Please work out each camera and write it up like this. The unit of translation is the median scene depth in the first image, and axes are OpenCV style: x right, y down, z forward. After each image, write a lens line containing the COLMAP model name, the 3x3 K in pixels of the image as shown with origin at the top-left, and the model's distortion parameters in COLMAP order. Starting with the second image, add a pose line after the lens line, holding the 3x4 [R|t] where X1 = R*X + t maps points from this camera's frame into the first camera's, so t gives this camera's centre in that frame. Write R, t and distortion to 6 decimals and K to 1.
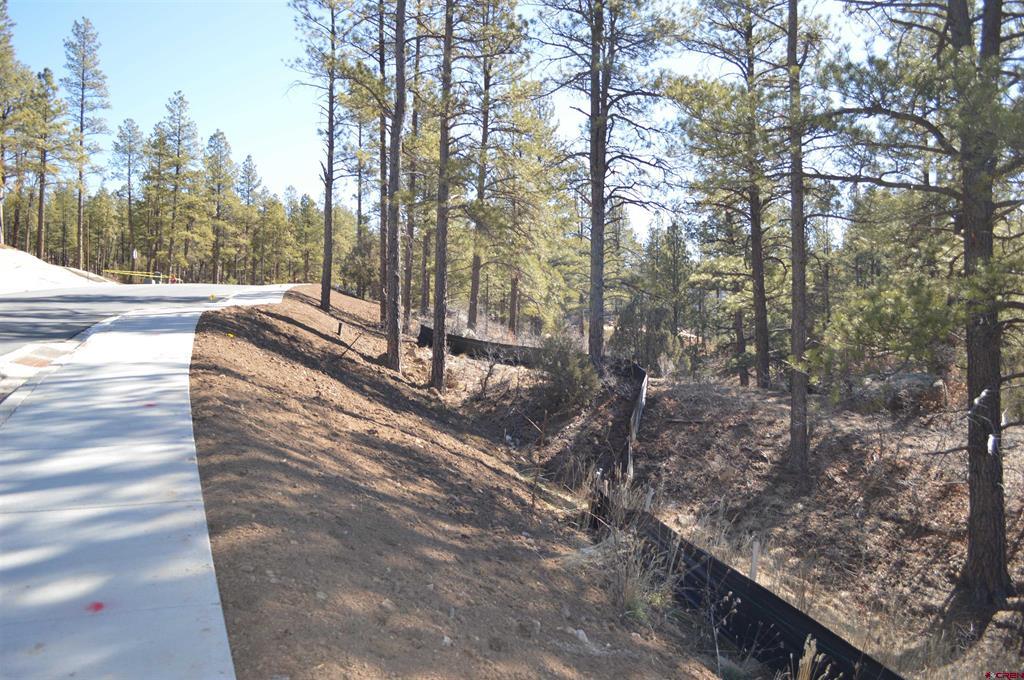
lens RADIAL K [[822.1, 0, 505.2], [0, 822.1, 340.6], [0, 0, 1]] dist [-0.078581, 0.006116]
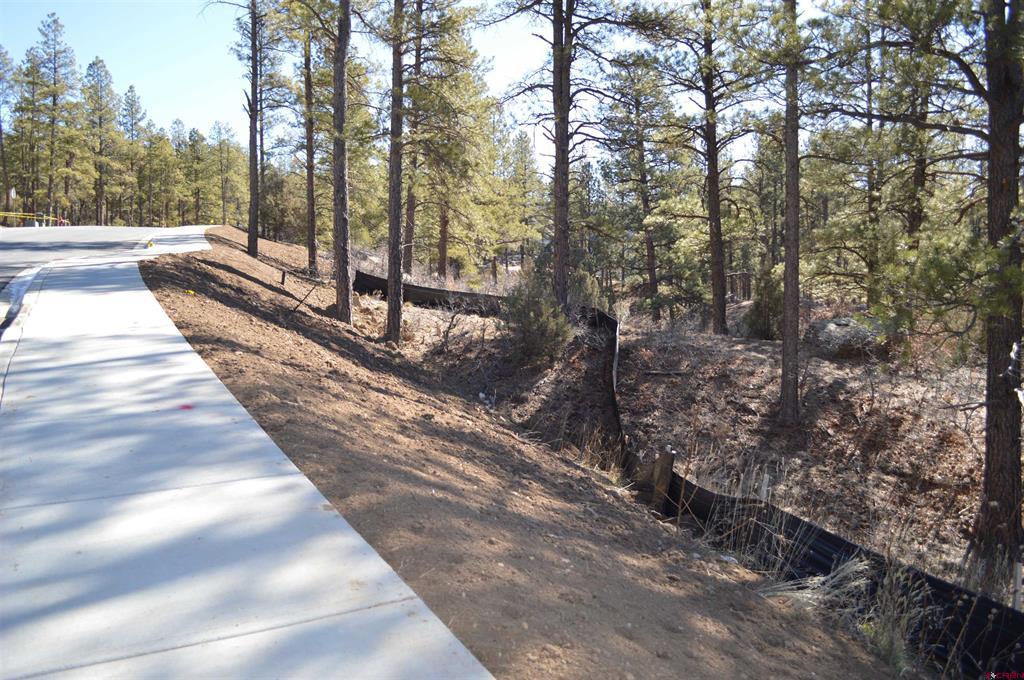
lens RADIAL K [[822.1, 0, 505.2], [0, 822.1, 340.6], [0, 0, 1]] dist [-0.078581, 0.006116]
pose [[0.991290, -0.017485, 0.130533, -0.078938], [0.007821, 0.997214, 0.074189, -0.010128], [-0.131467, -0.072522, 0.988664, 0.076199]]
